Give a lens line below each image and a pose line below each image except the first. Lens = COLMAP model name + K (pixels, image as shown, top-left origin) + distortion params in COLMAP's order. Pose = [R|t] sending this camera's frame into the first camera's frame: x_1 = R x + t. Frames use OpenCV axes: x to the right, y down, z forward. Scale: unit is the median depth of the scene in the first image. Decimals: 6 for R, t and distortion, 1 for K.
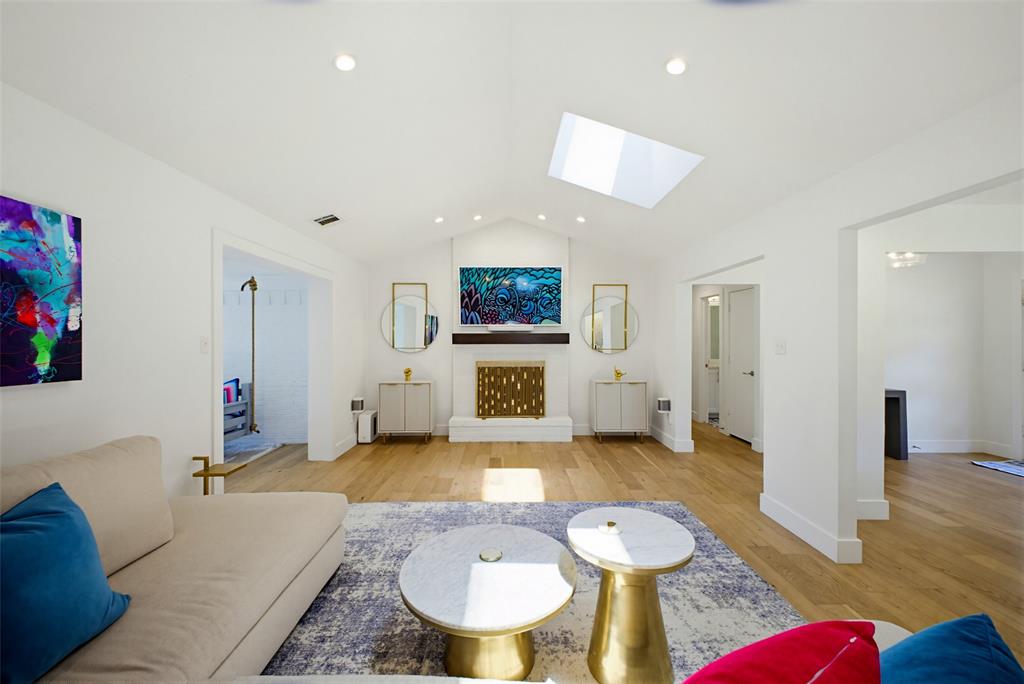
lens RADIAL K [[403.3, 0, 511.0], [0, 403.3, 339.1], [0, 0, 1]] dist [0.018018, -0.000318]
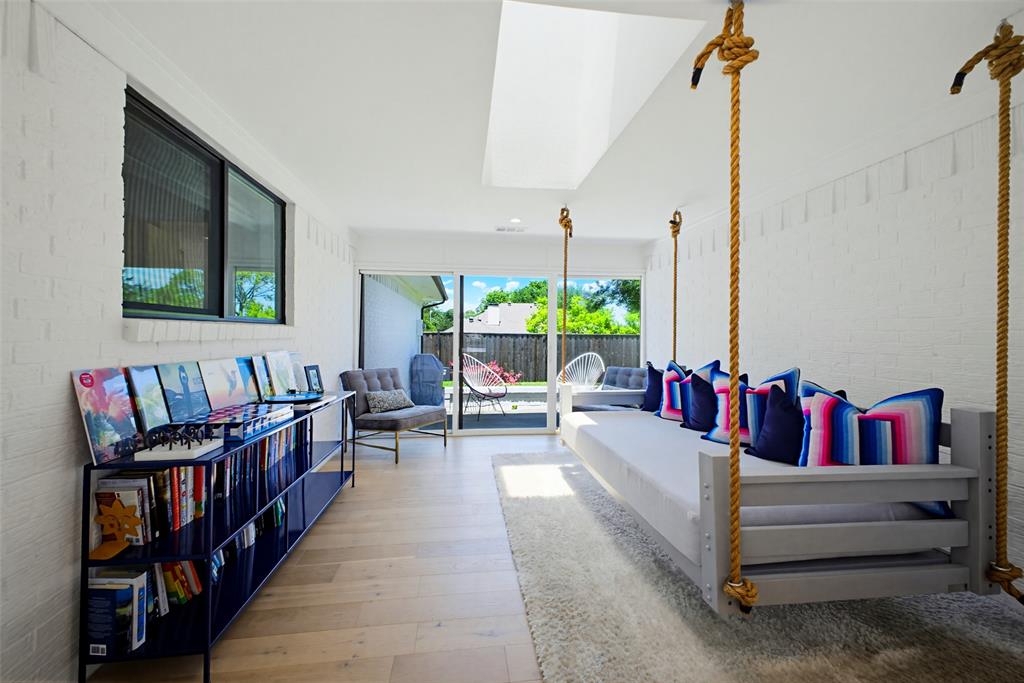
lens RADIAL K [[406.3, 0, 510.4], [0, 406.3, 330.8], [0, 0, 1]] dist [0.013478, -0.000214]
pose [[0.112093, -0.001383, -0.993697, -0.393576], [-0.005597, 0.999982, -0.002023, 0.054438], [0.993682, 0.005788, 0.112083, 0.637551]]
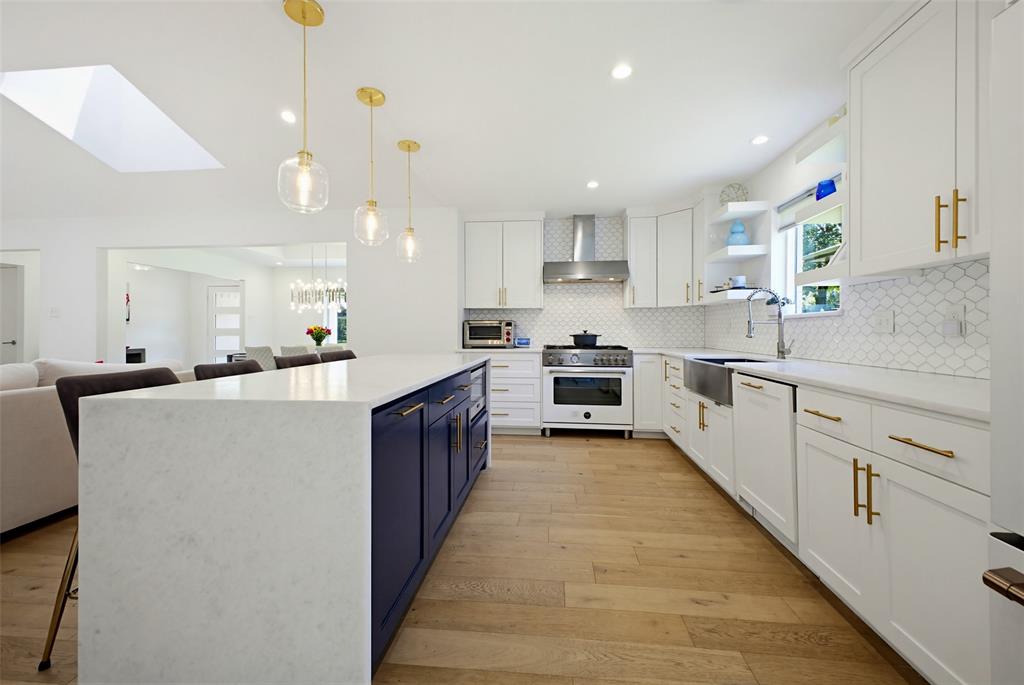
lens RADIAL K [[406.3, 0, 510.4], [0, 406.3, 331.8], [0, 0, 1]] dist [0.013478, -0.000214]
pose [[0.109731, -0.003295, 0.993956, -0.422138], [0.001139, 0.999994, 0.003189, 0.054516], [-0.993961, 0.000782, 0.109734, -0.531206]]
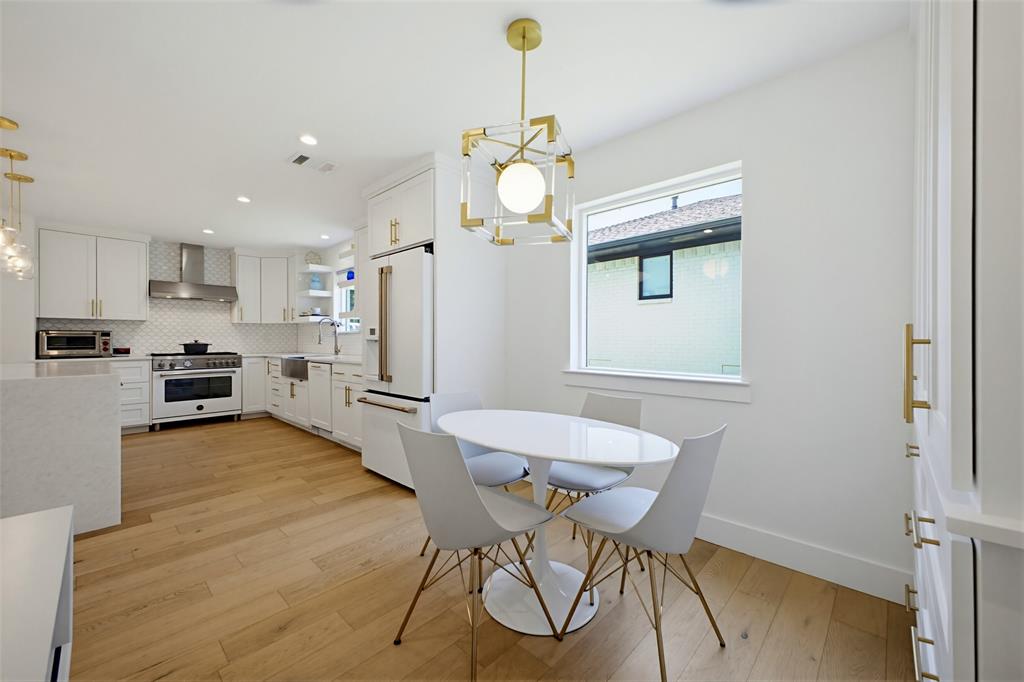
lens RADIAL K [[403.3, 0, 511.0], [0, 403.3, 338.1], [0, 0, 1]] dist [0.018018, -0.000318]
pose [[-0.720397, 0.004804, 0.693545, -0.876827], [0.002335, 0.999987, -0.004501, 0.055308], [-0.693558, -0.001623, -0.720399, -0.398398]]
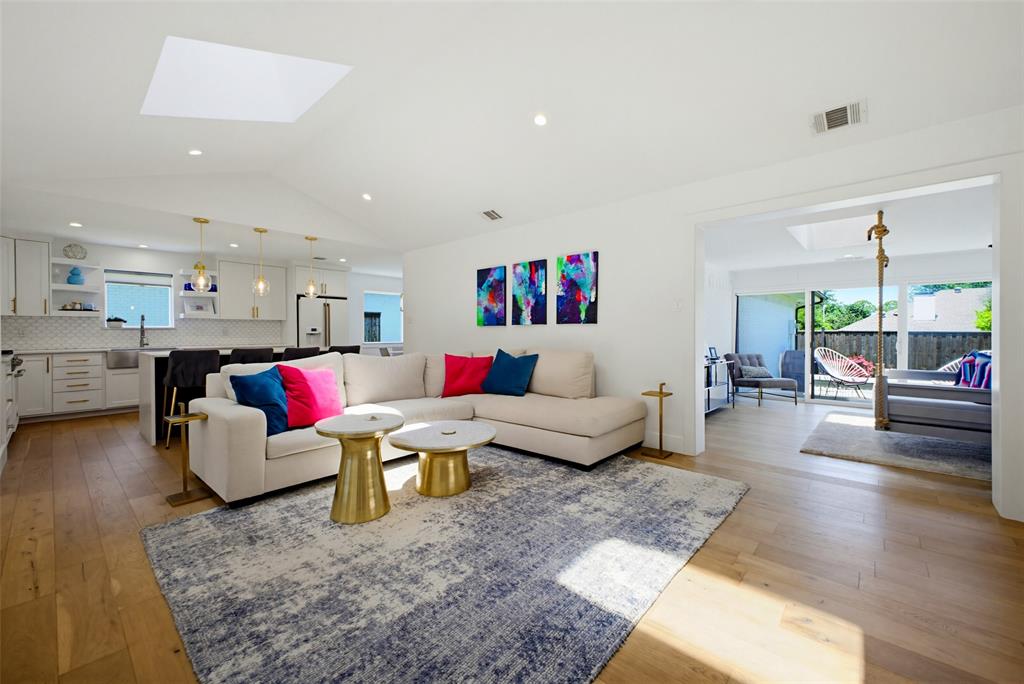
lens RADIAL K [[408.3, 0, 512.9], [0, 408.3, 333.9], [0, 0, 1]] dist [0.026819, -0.009535]
pose [[-0.670992, 0.008046, -0.741421, 0.344456], [0.006065, 0.999967, 0.005362, 0.053045], [0.741440, -0.000899, -0.671018, 0.813262]]
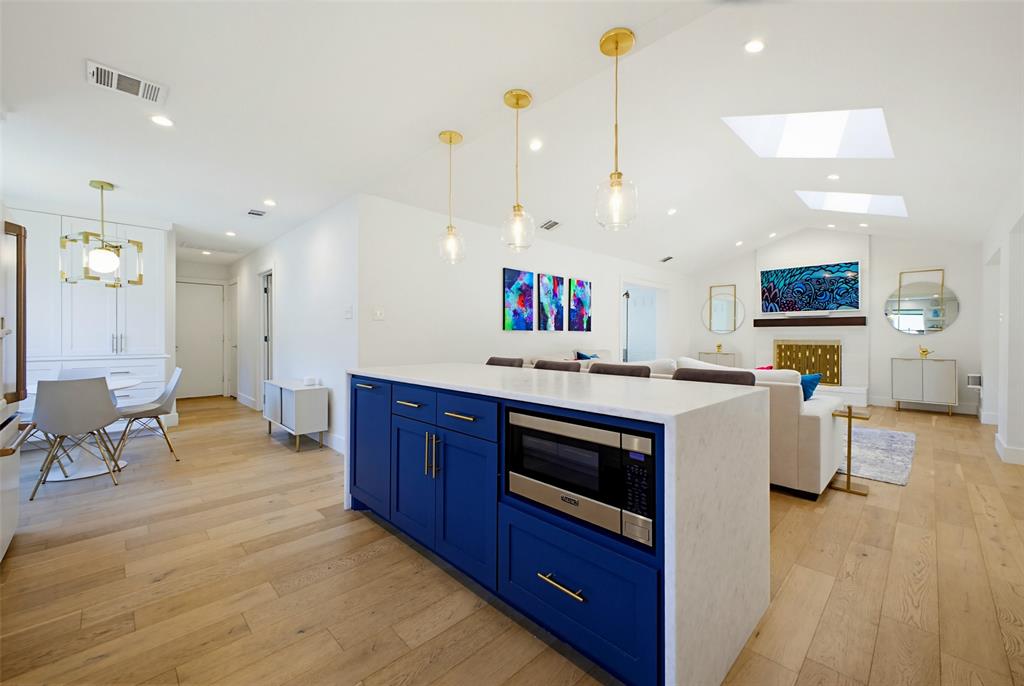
lens RADIAL K [[408.3, 0, 512.9], [0, 408.3, 334.9], [0, 0, 1]] dist [0.026819, -0.009535]
pose [[0.697991, 0.000935, -0.716106, 0.317642], [-0.003999, 0.999989, -0.002593, 0.051215], [0.716096, 0.004674, 0.697987, -0.641283]]
